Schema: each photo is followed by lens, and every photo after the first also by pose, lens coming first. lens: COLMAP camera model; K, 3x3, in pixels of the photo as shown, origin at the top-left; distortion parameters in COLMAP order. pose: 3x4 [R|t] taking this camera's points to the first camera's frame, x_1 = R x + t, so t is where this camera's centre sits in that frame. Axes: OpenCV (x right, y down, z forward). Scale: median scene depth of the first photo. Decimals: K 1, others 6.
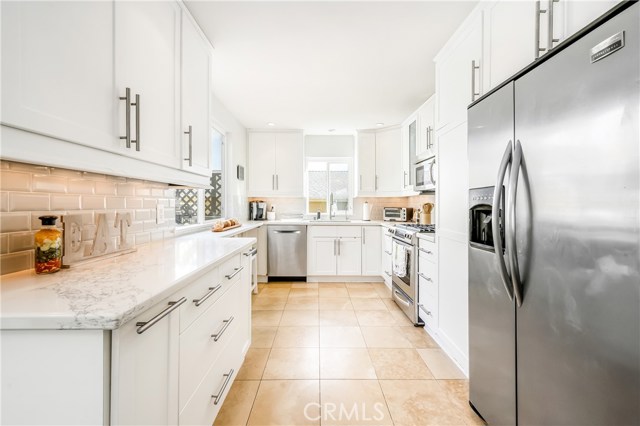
lens RADIAL K [[257.6, 0, 318.6], [0, 257.6, 203.6], [0, 0, 1]] dist [-0.000284, 0.000135]
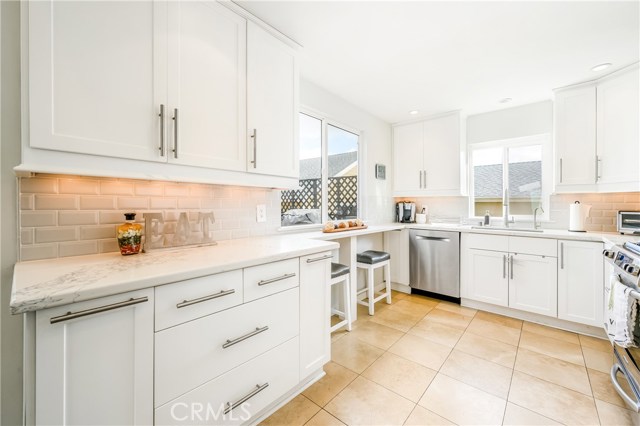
lens RADIAL K [[251.4, 0, 322.0], [0, 251.4, 206.2], [0, 0, 1]] dist [0.001197, 0.000092]
pose [[0.749847, 0.002373, -0.661607, 0.141186], [0.001807, 0.999982, 0.005634, 0.001061], [0.661608, -0.005420, 0.749830, 0.157804]]
